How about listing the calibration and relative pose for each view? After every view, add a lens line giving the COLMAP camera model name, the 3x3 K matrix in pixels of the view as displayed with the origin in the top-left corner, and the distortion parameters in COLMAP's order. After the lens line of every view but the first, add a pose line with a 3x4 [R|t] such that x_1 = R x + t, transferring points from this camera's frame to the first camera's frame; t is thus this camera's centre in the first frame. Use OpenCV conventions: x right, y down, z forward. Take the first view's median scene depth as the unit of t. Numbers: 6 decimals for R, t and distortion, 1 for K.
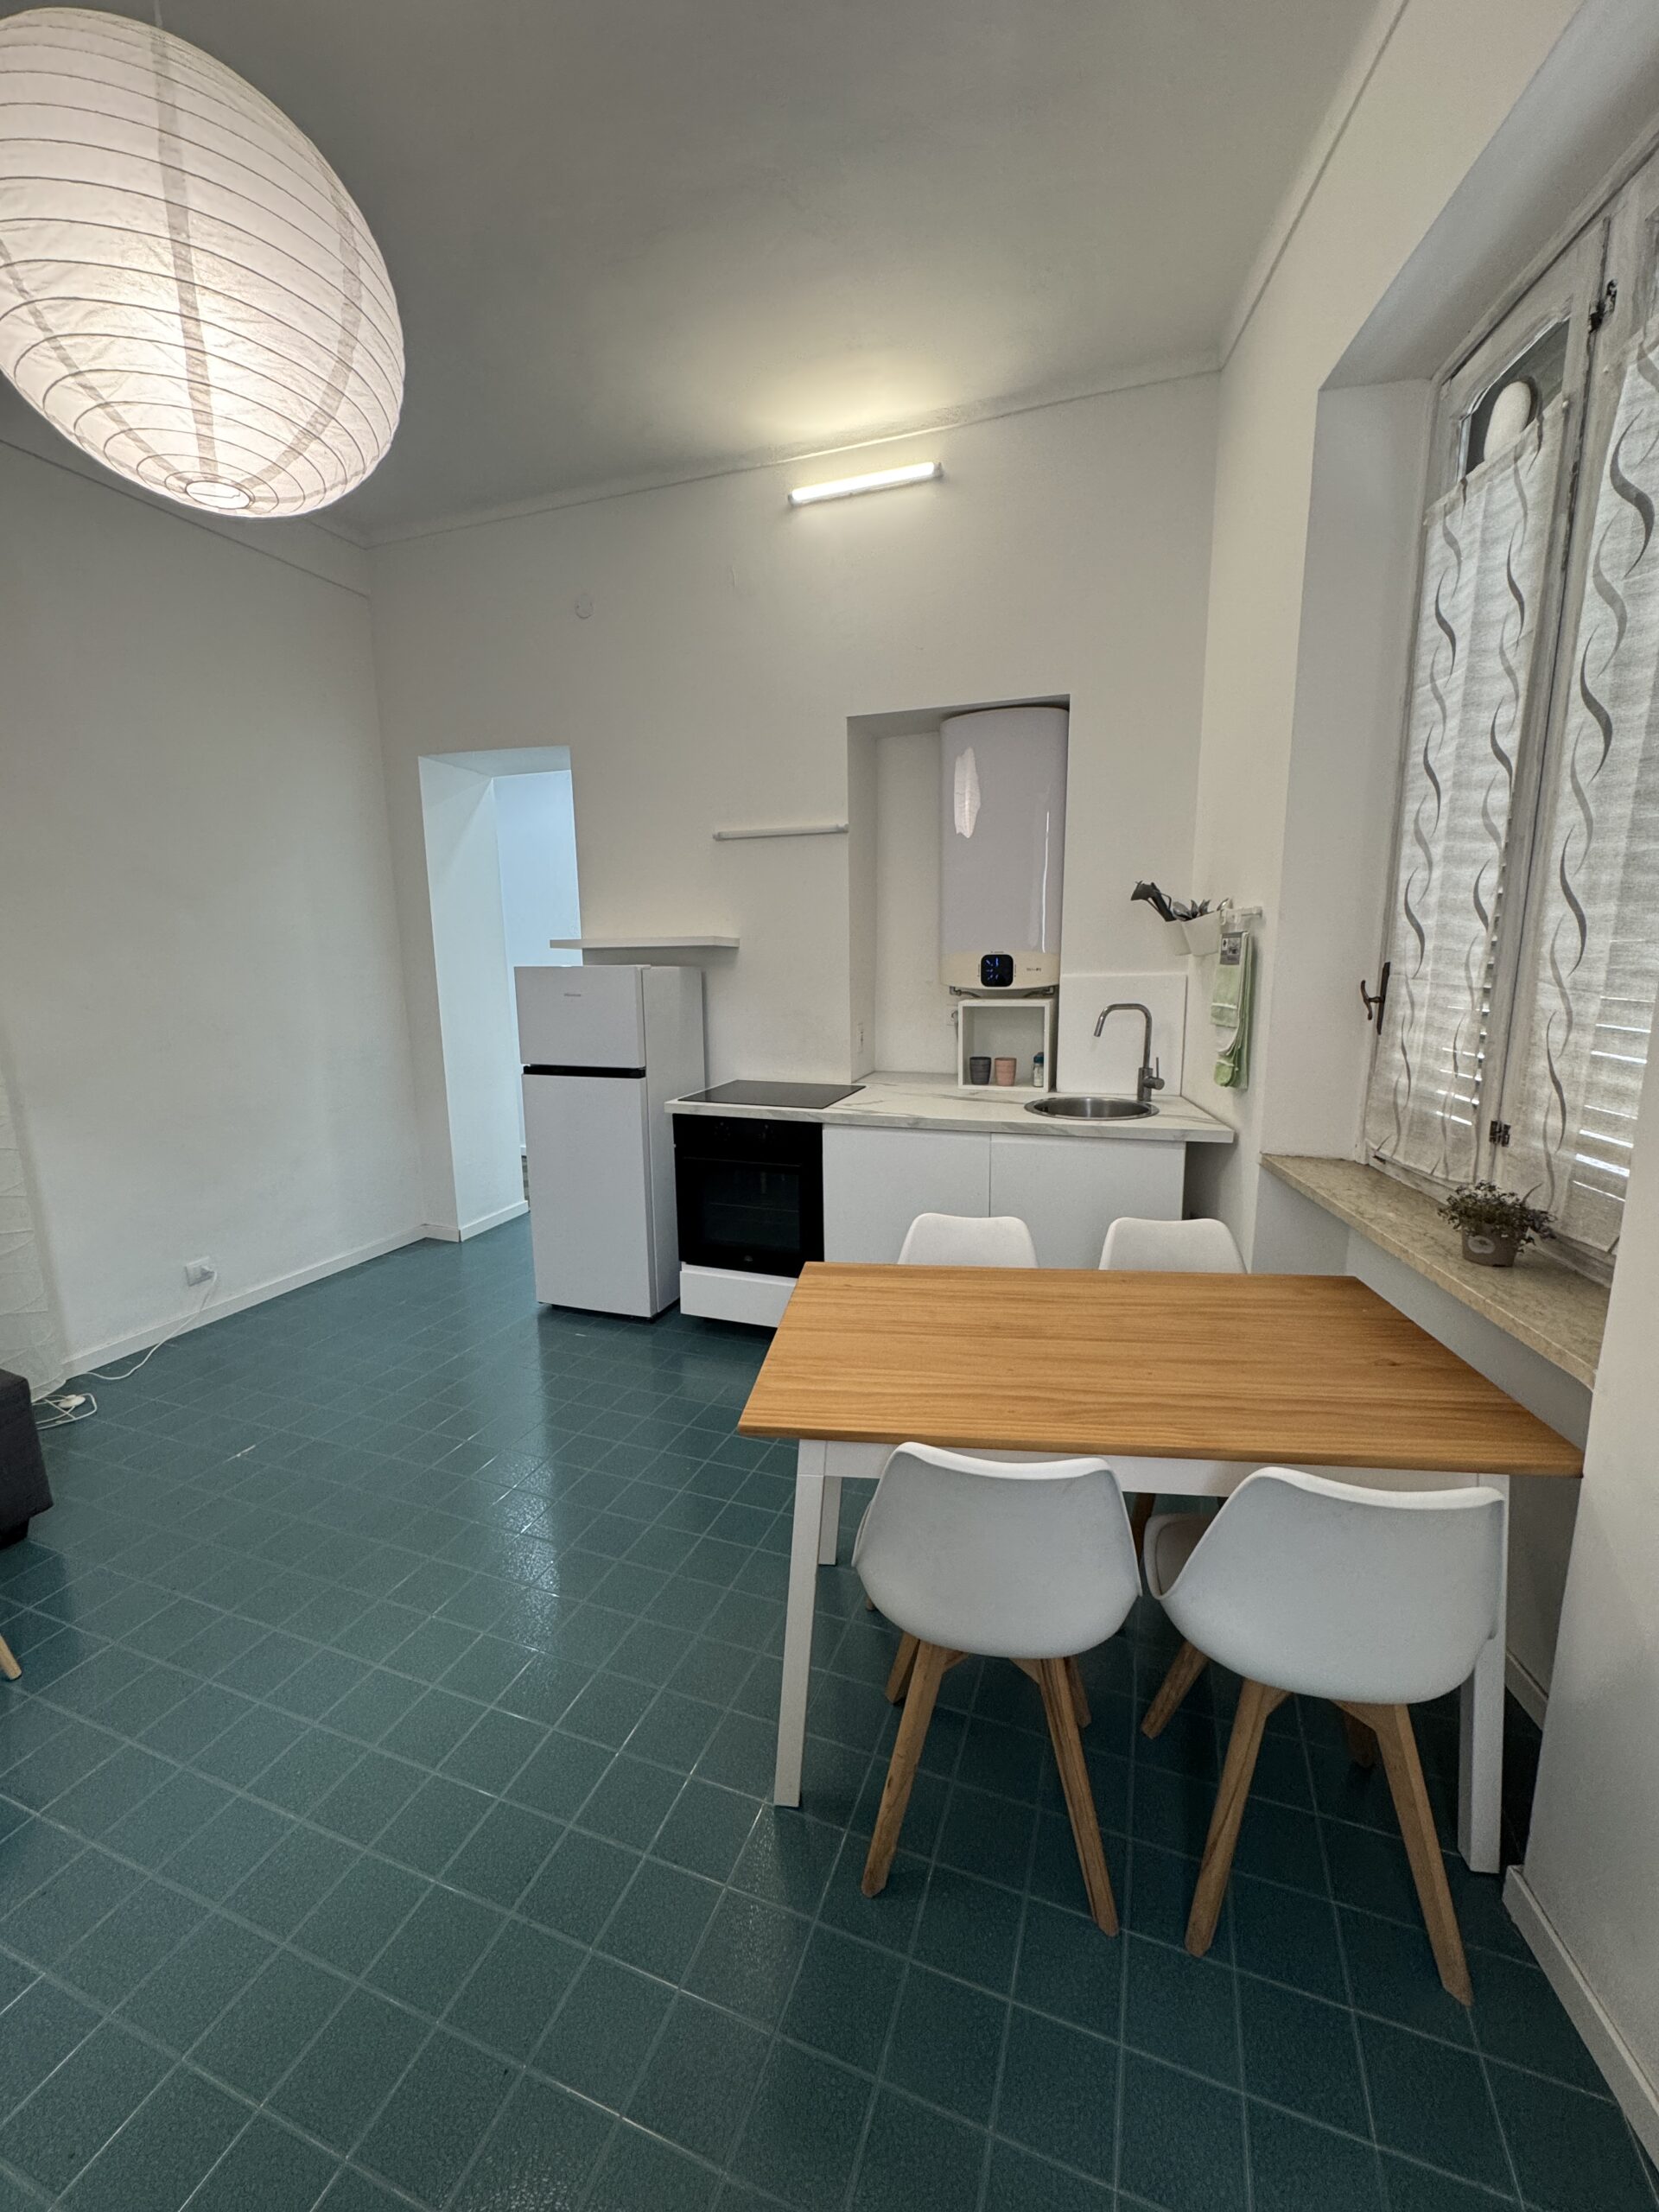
lens RADIAL K [[881.9, 0, 831.3], [0, 881.9, 1098.5], [0, 0, 1]] dist [-0.003794, 0.000800]
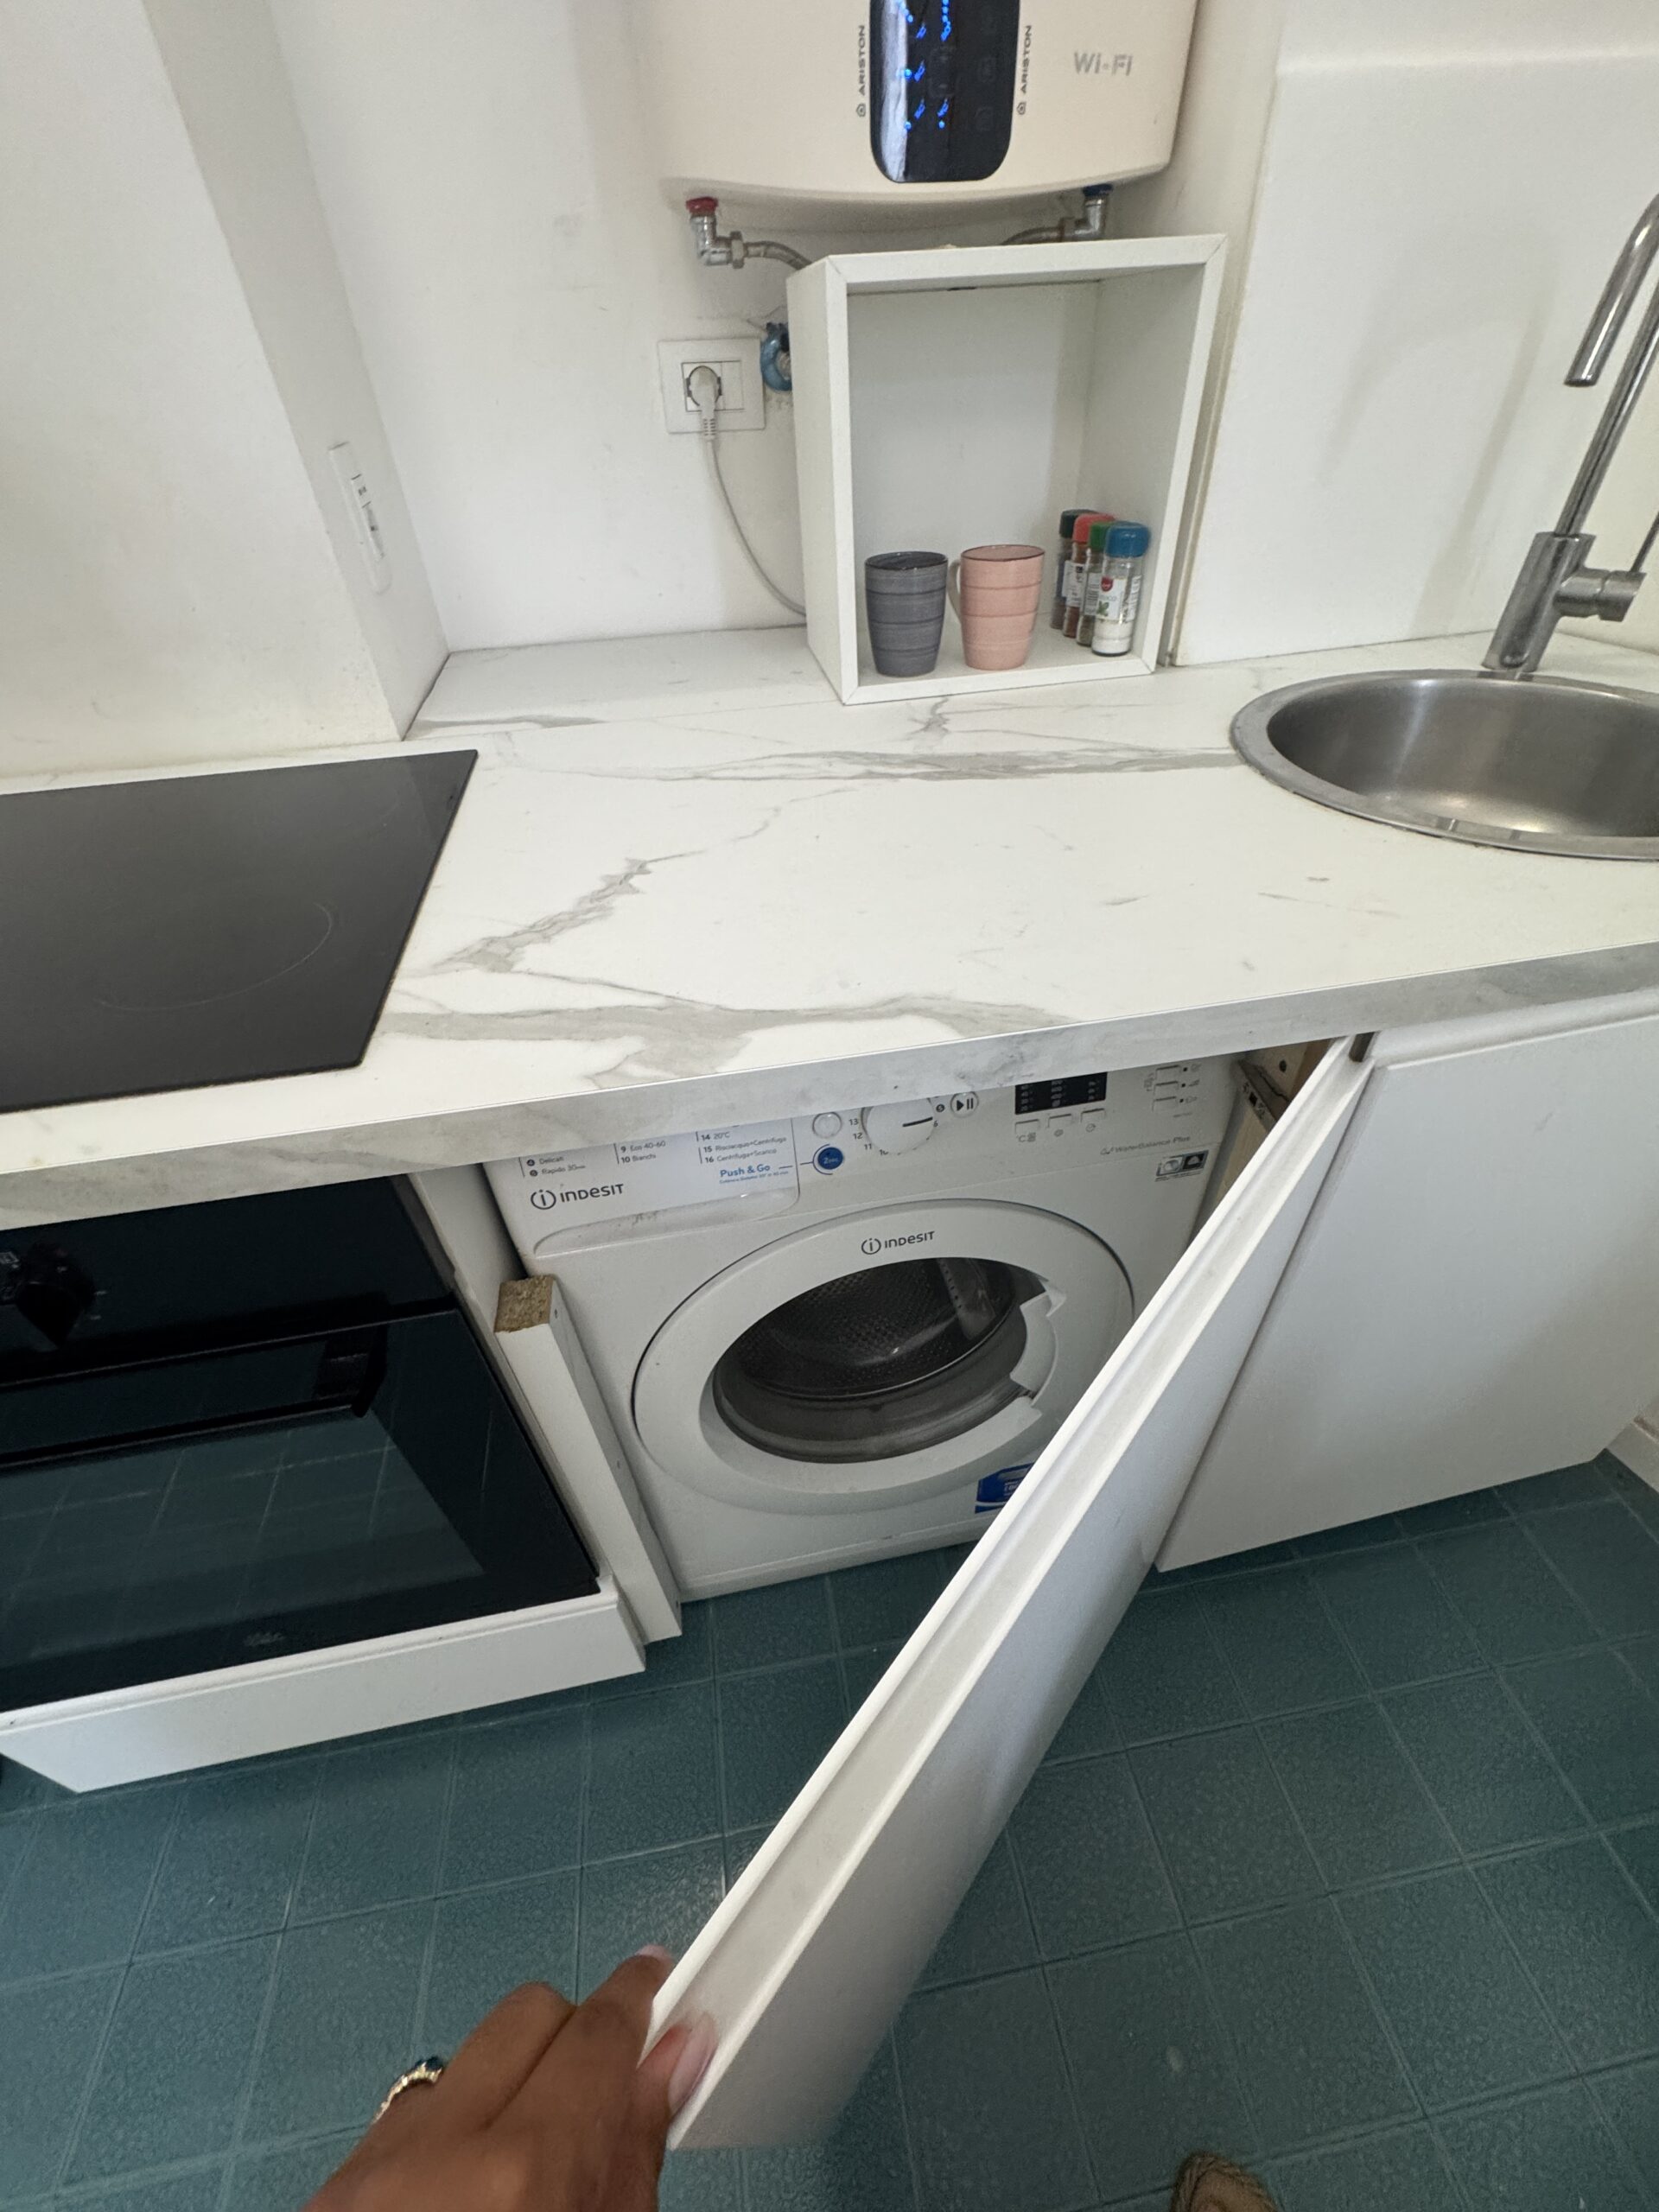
lens RADIAL K [[881.9, 0, 832.1], [0, 881.9, 1100.6], [0, 0, 1]] dist [-0.003794, 0.000800]
pose [[0.867194, -0.340114, 0.363726, 0.005642], [0.115042, 0.847492, 0.518191, -0.079271], [-0.484499, -0.407529, 0.774068, 1.239865]]
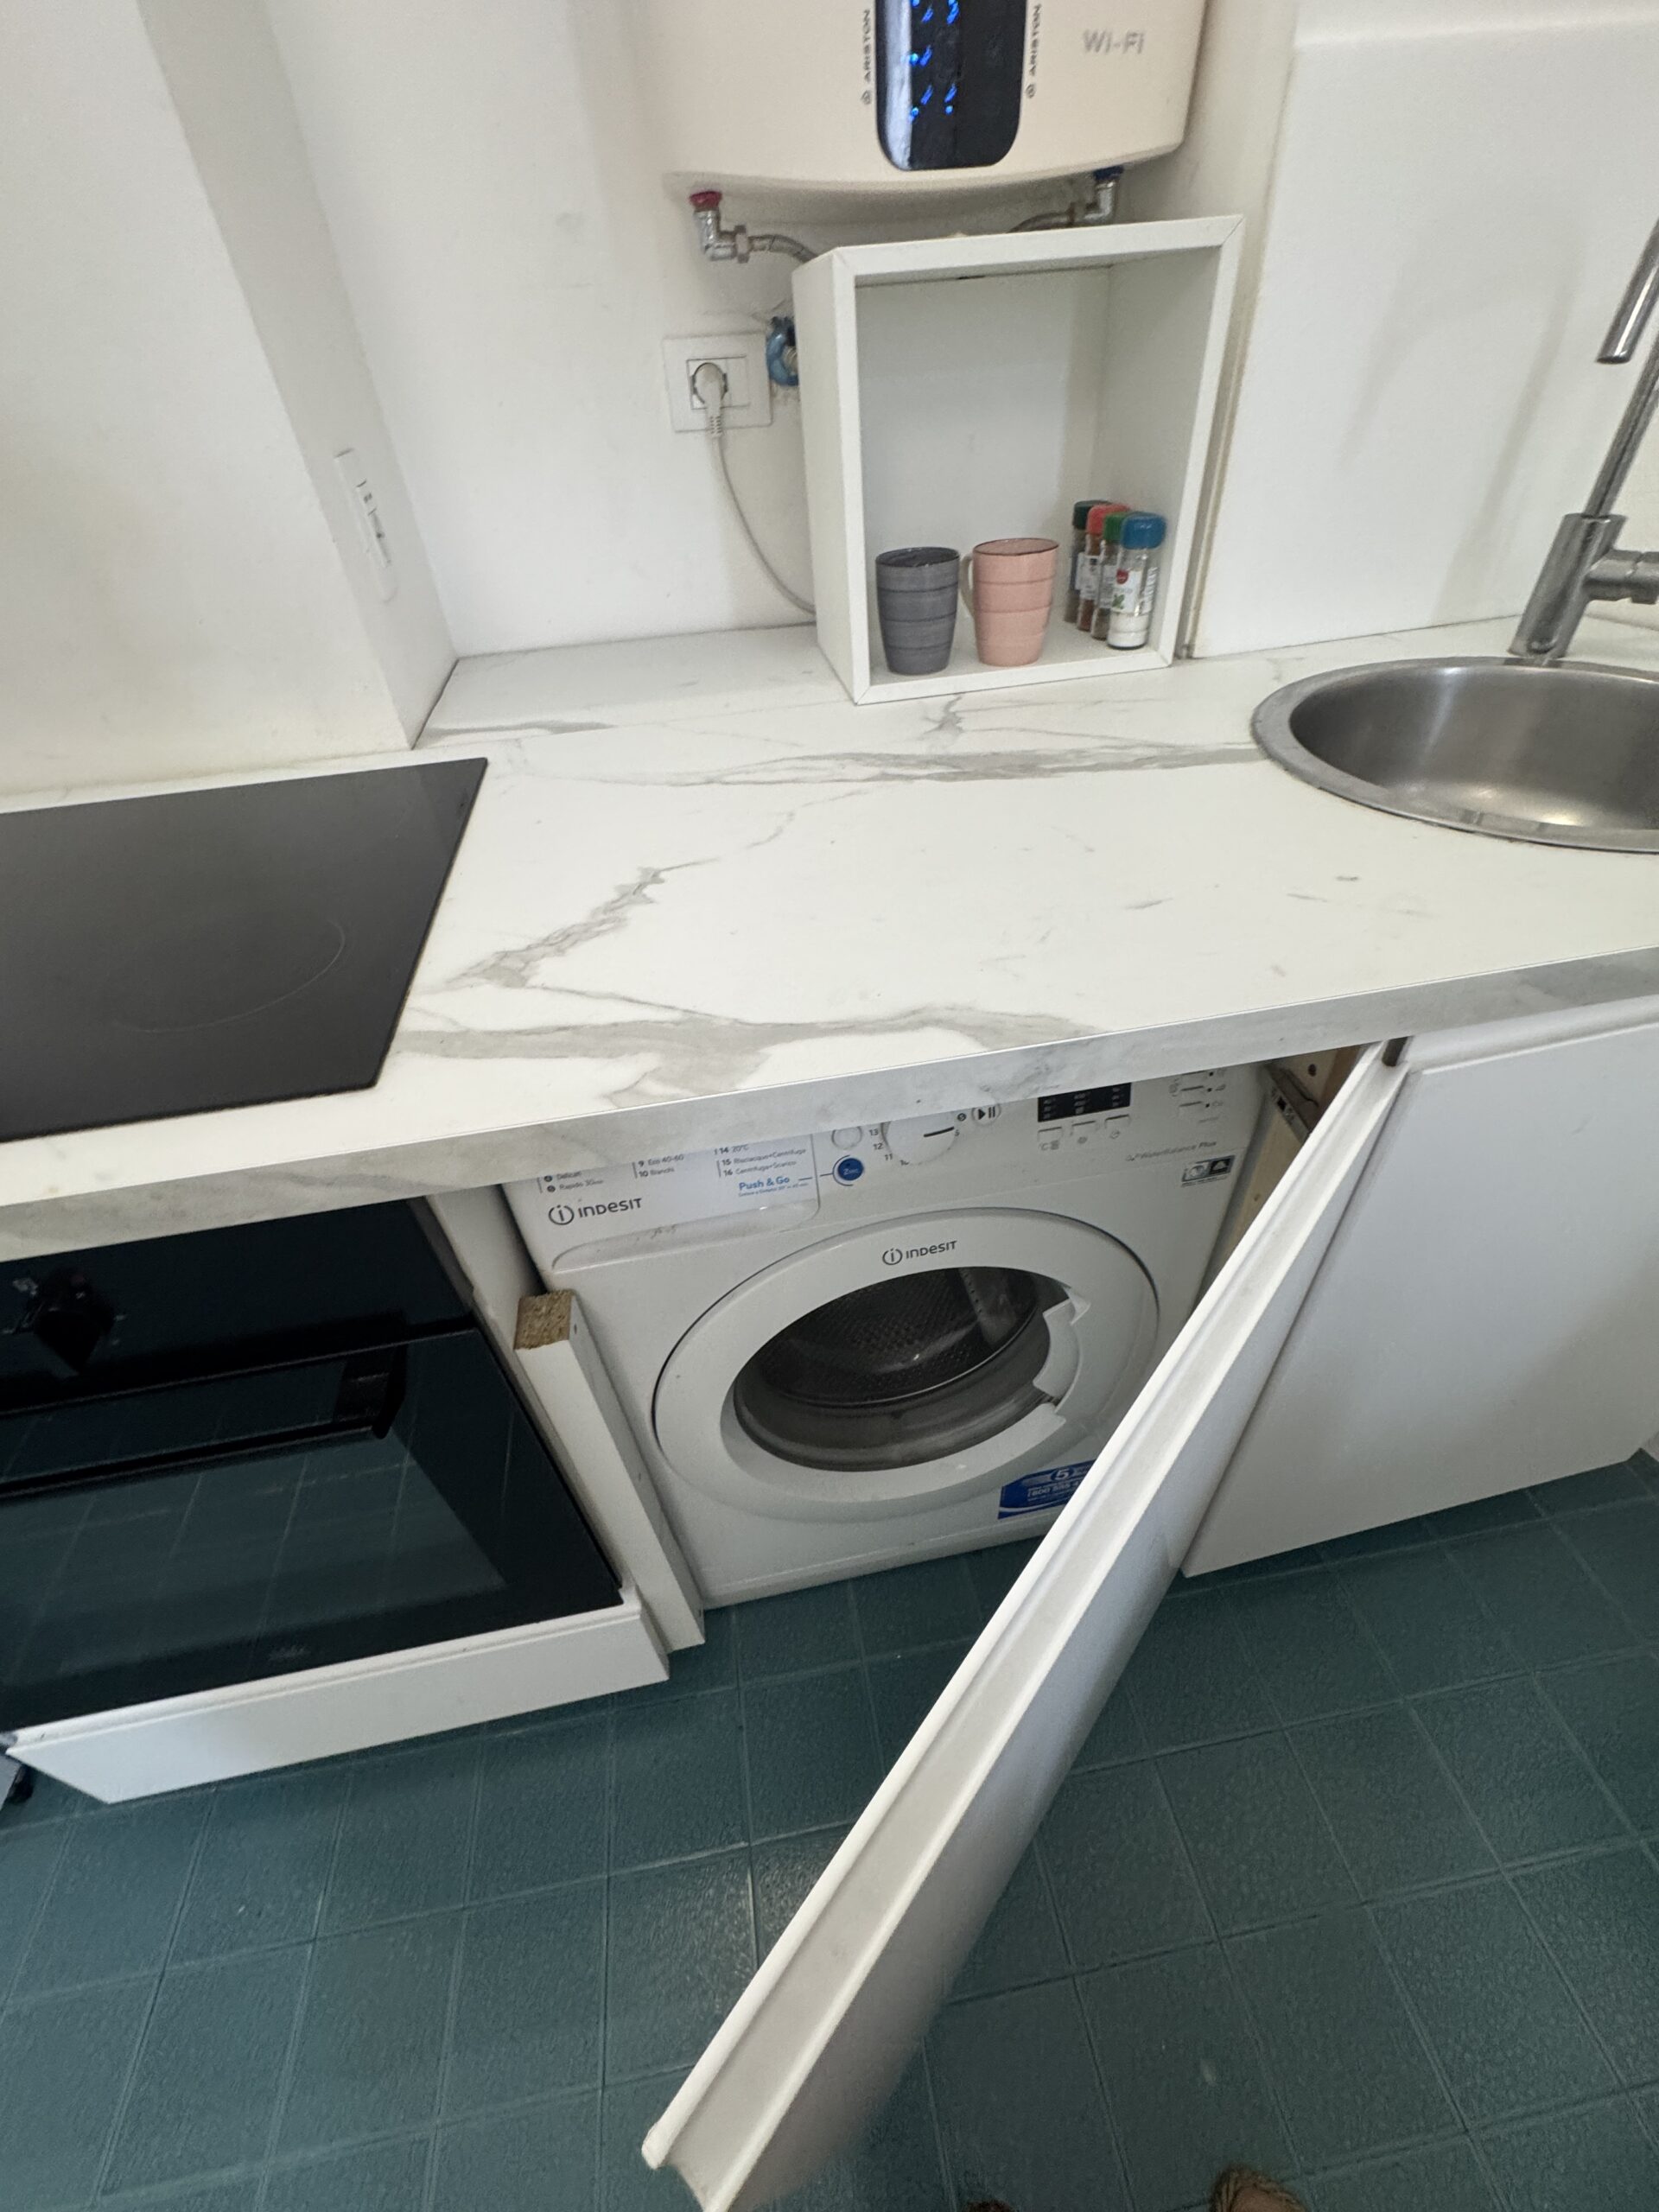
lens RADIAL K [[881.9, 0, 833.1], [0, 881.9, 1101.1], [0, 0, 1]] dist [-0.003794, 0.000800]
pose [[0.867283, -0.353830, 0.350179, 0.007137], [0.132986, 0.842538, 0.521961, -0.081617], [-0.479725, -0.406119, 0.777773, 1.246620]]
